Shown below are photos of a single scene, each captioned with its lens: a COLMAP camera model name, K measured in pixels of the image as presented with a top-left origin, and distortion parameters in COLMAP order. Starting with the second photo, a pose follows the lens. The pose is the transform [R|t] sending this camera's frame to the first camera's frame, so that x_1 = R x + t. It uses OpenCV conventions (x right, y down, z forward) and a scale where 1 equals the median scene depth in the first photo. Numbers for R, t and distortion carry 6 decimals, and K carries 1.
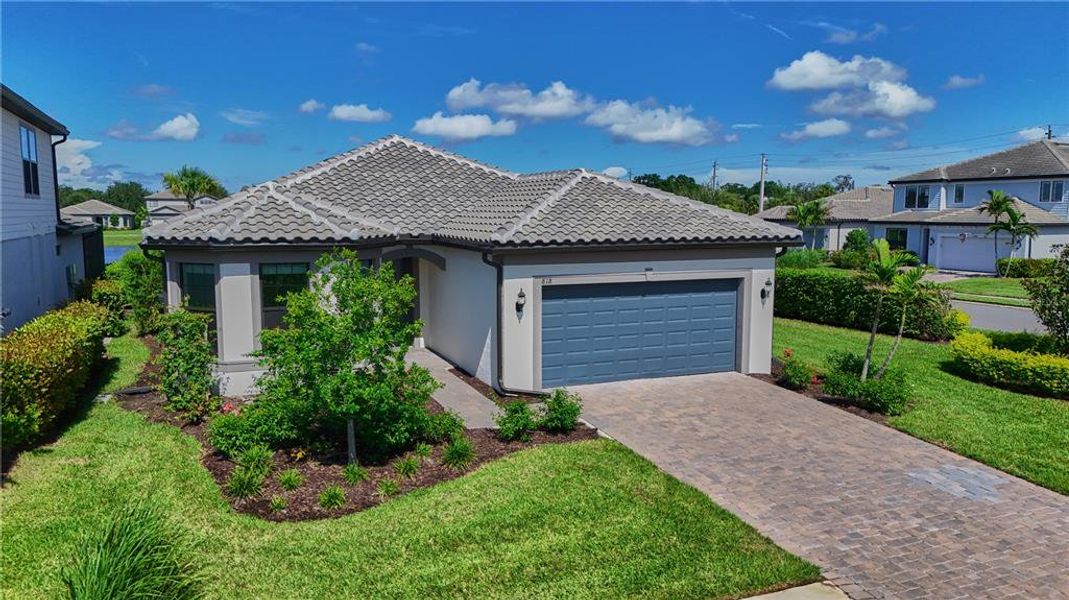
lens RADIAL K [[839.5, 0, 535.0], [0, 839.5, 316.4], [0, 0, 1]] dist [0.023752, -0.002538]
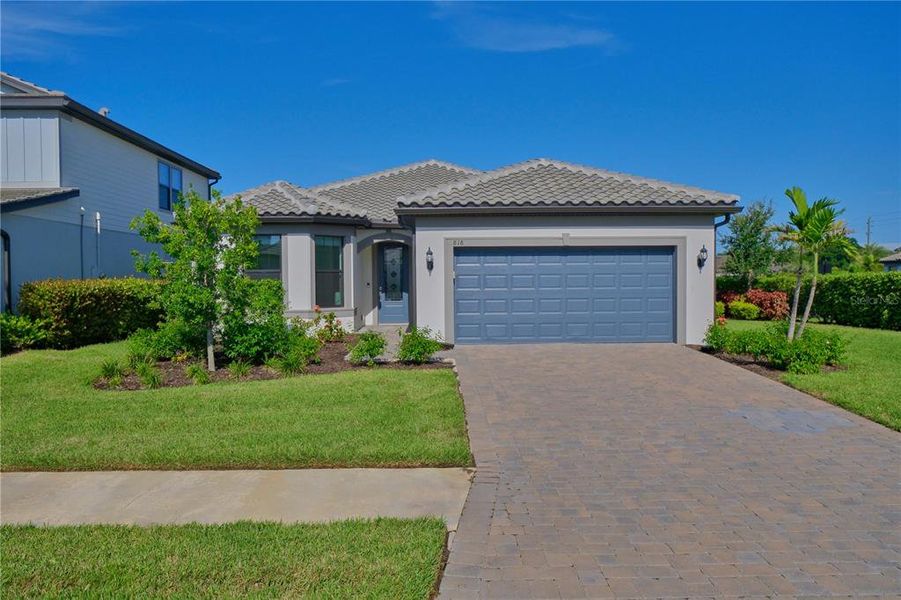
lens RADIAL K [[690.8, 0, 448.7], [0, 690.8, 299.5], [0, 0, 1]] dist [-0.005276, -0.001206]
pose [[0.919585, -0.000128, -0.392891, 0.353919], [-0.044068, 0.993656, -0.103467, 0.124288], [0.390412, 0.112461, 0.913746, 0.176828]]
